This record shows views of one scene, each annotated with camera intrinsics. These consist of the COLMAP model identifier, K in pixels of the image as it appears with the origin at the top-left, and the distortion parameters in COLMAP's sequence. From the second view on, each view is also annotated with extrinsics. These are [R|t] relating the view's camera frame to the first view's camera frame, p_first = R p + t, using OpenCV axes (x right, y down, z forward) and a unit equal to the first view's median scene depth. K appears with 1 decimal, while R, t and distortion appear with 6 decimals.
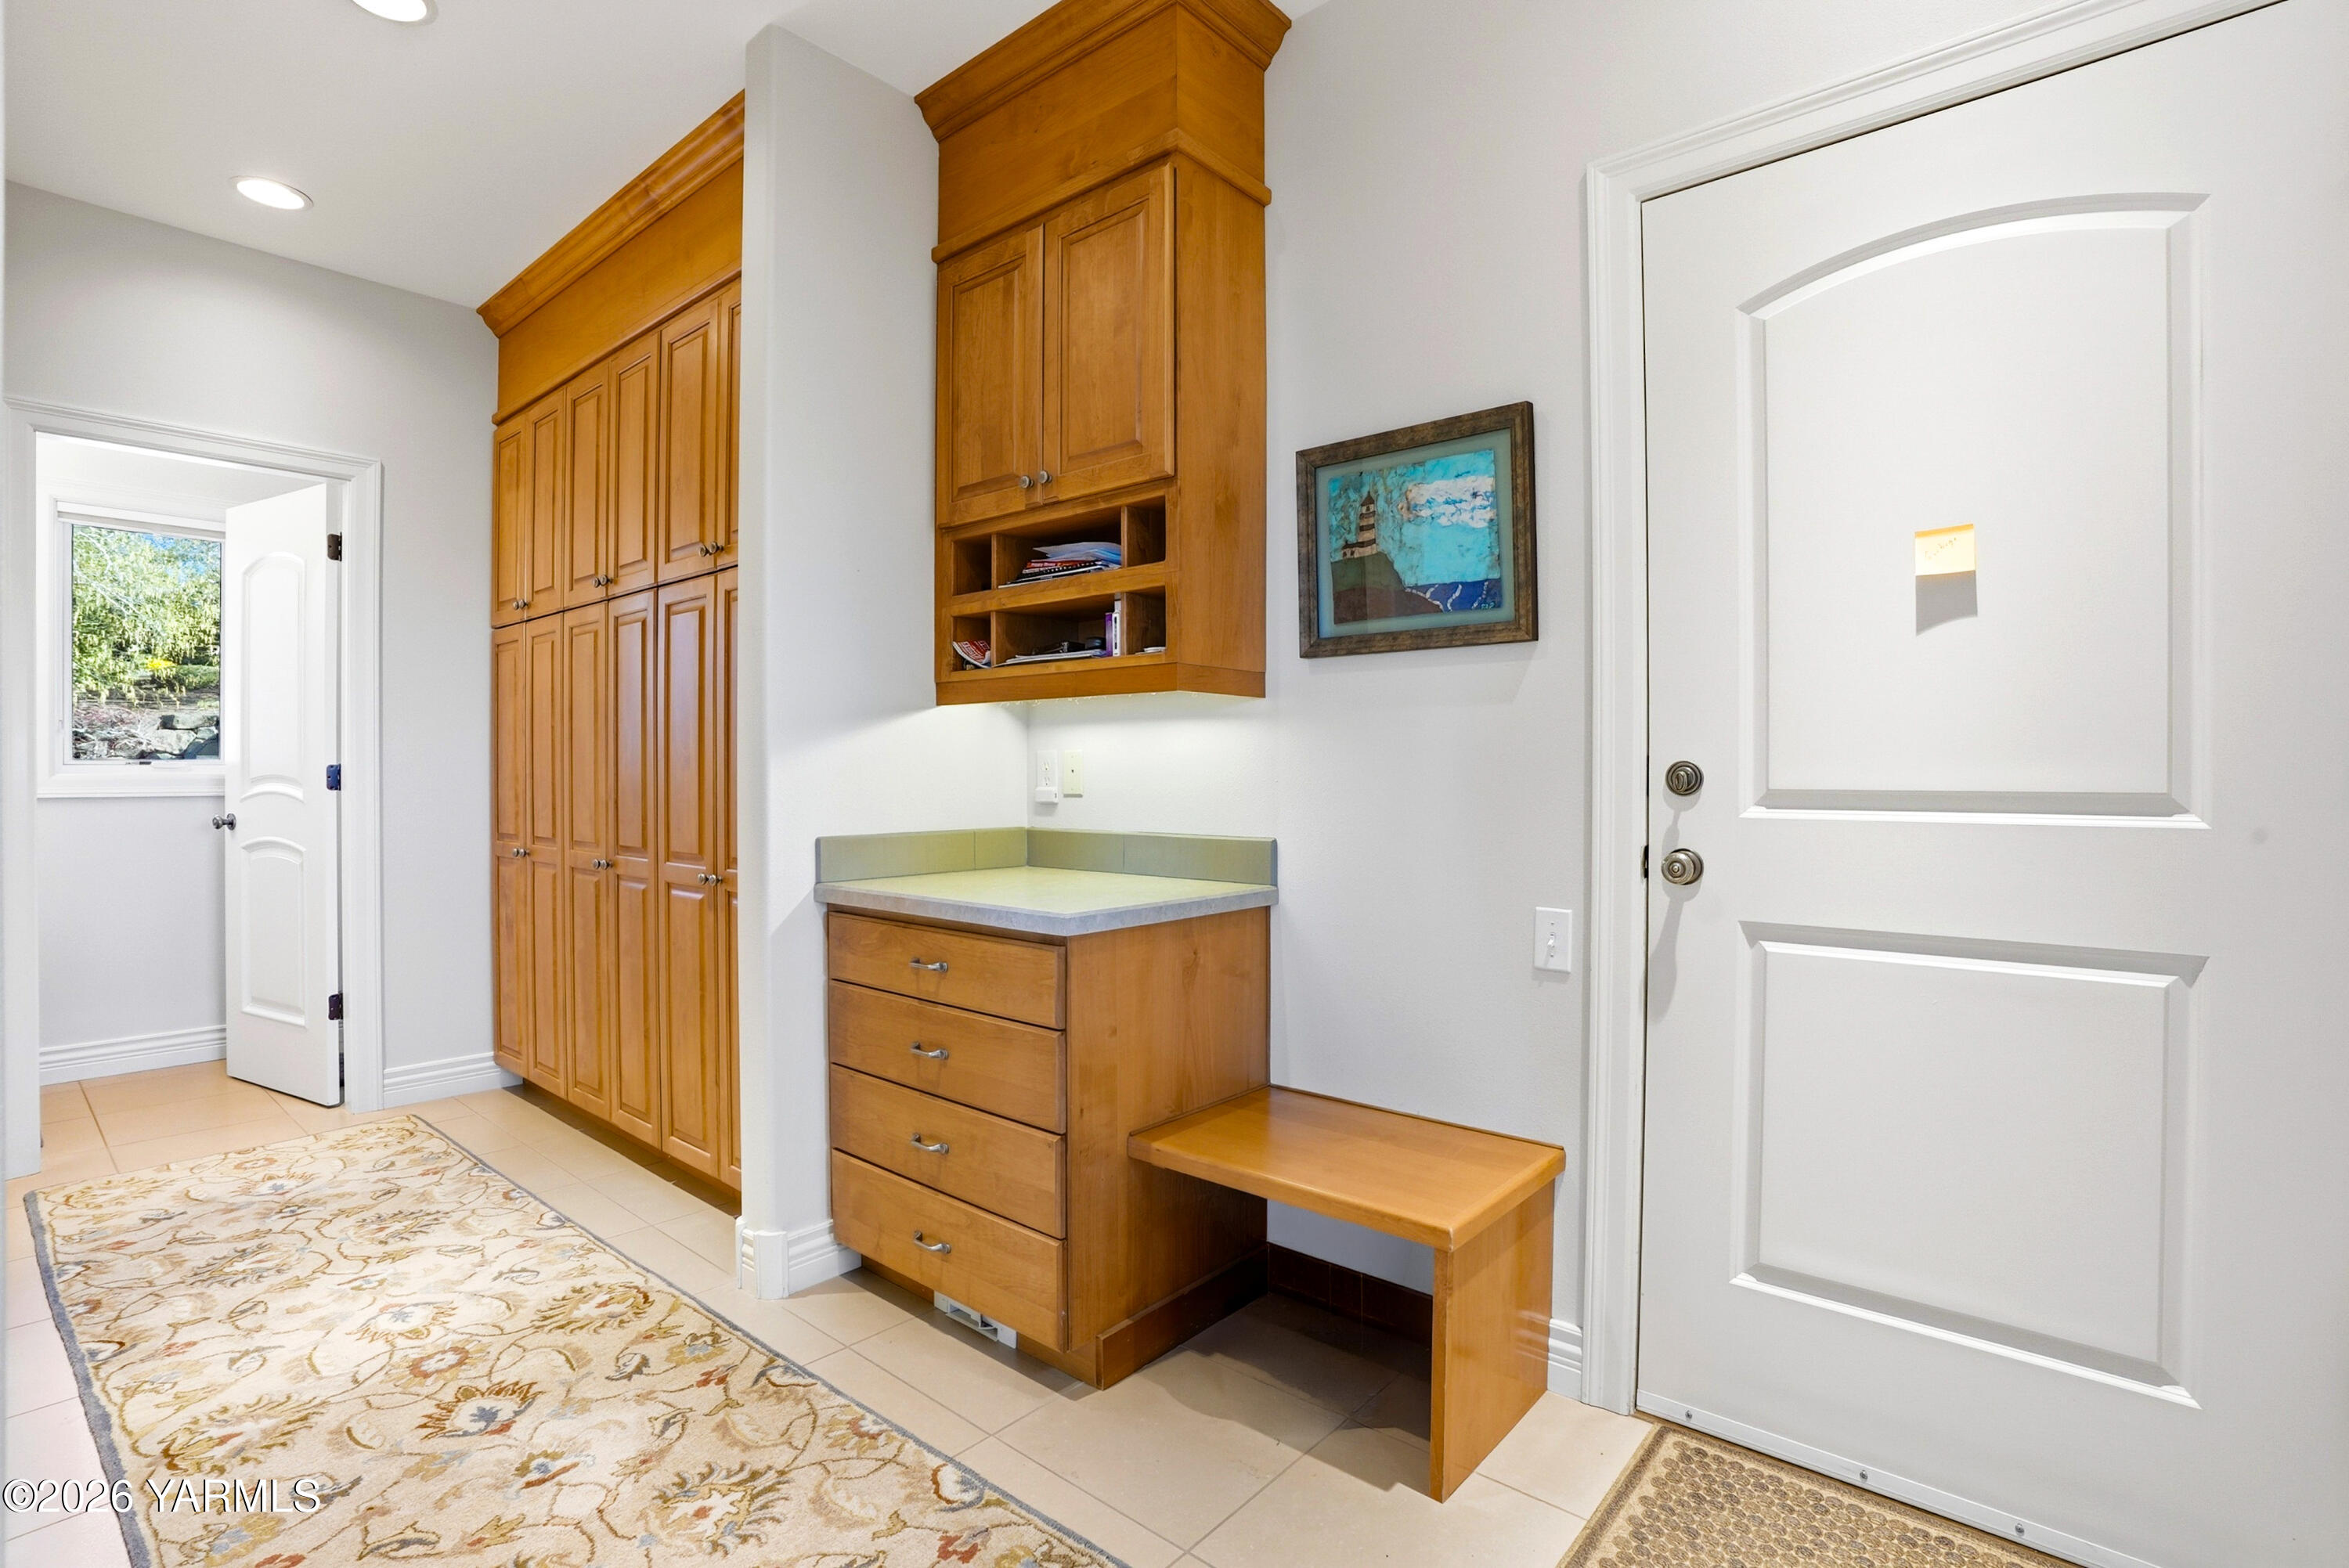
lens RADIAL K [[1114.3, 0, 1184.6], [0, 1114.3, 778.6], [0, 0, 1]] dist [-0.006219, 0.000694]
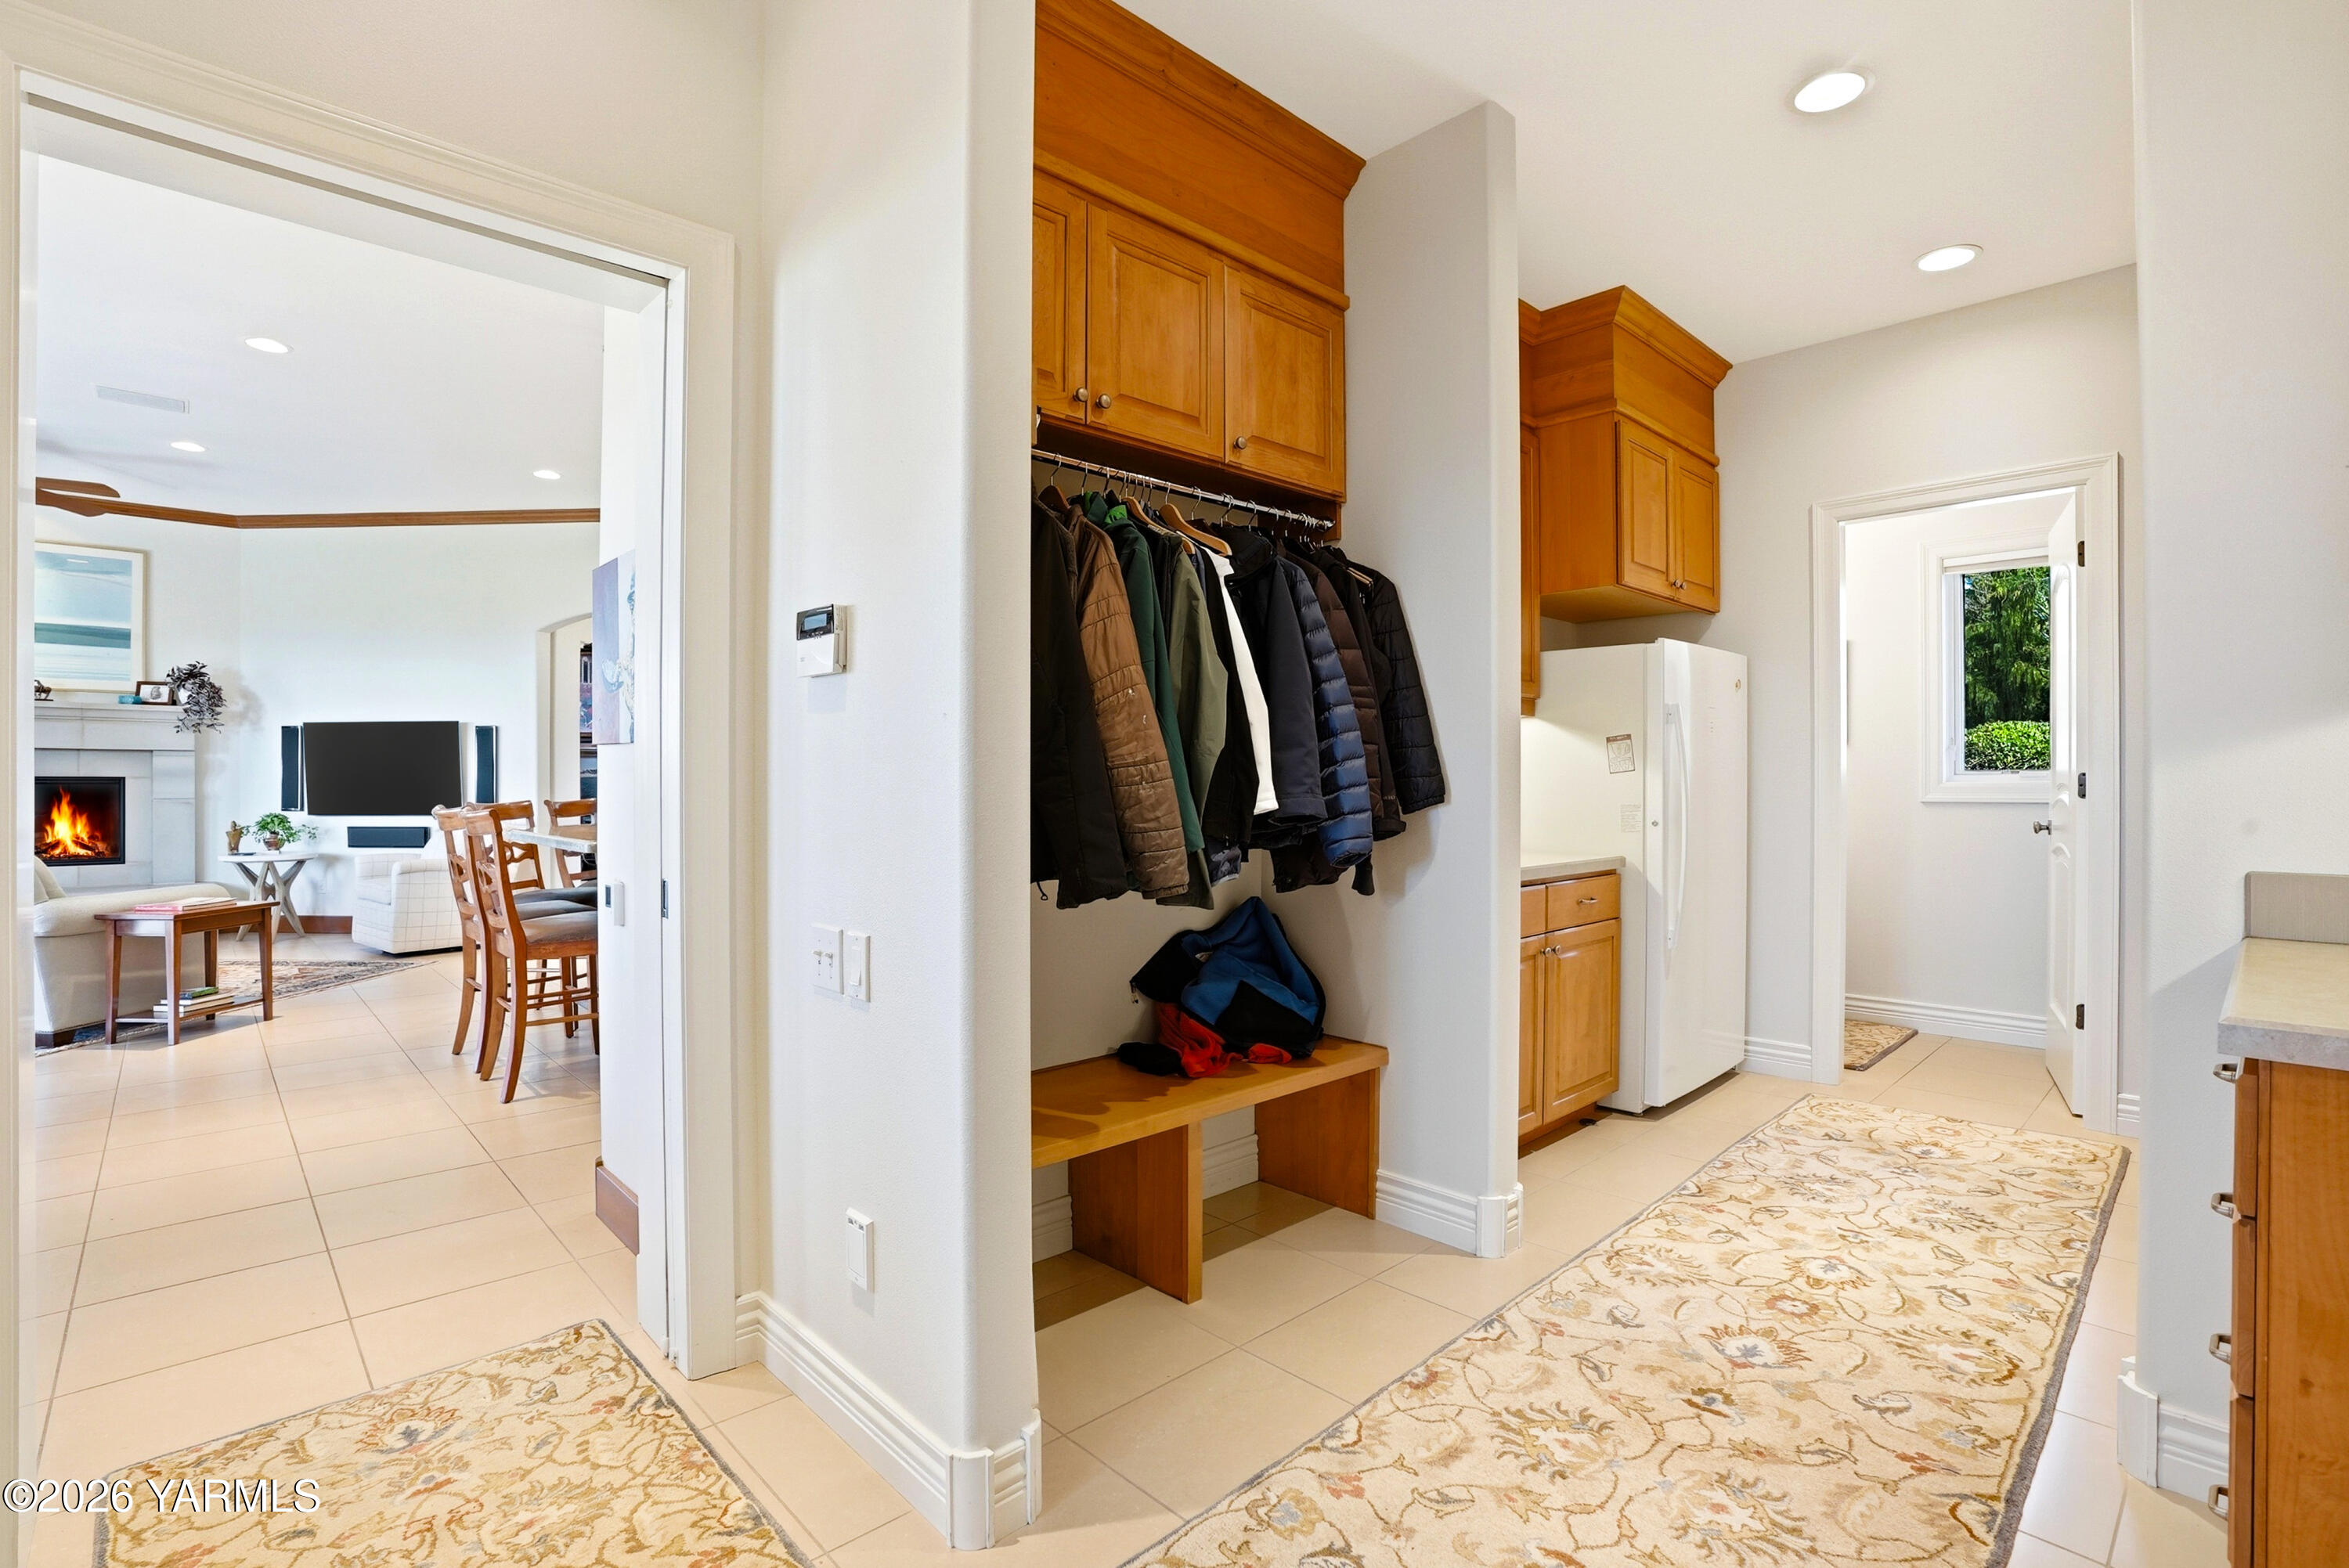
lens RADIAL K [[1114.3, 0, 1185.5], [0, 1114.3, 782.4], [0, 0, 1]] dist [-0.006219, 0.000694]
pose [[-0.075574, -0.000462, -0.997140, 0.428418], [-0.005274, 0.999986, -0.000063, 0.000520], [0.997126, 0.005254, -0.075575, 0.409875]]
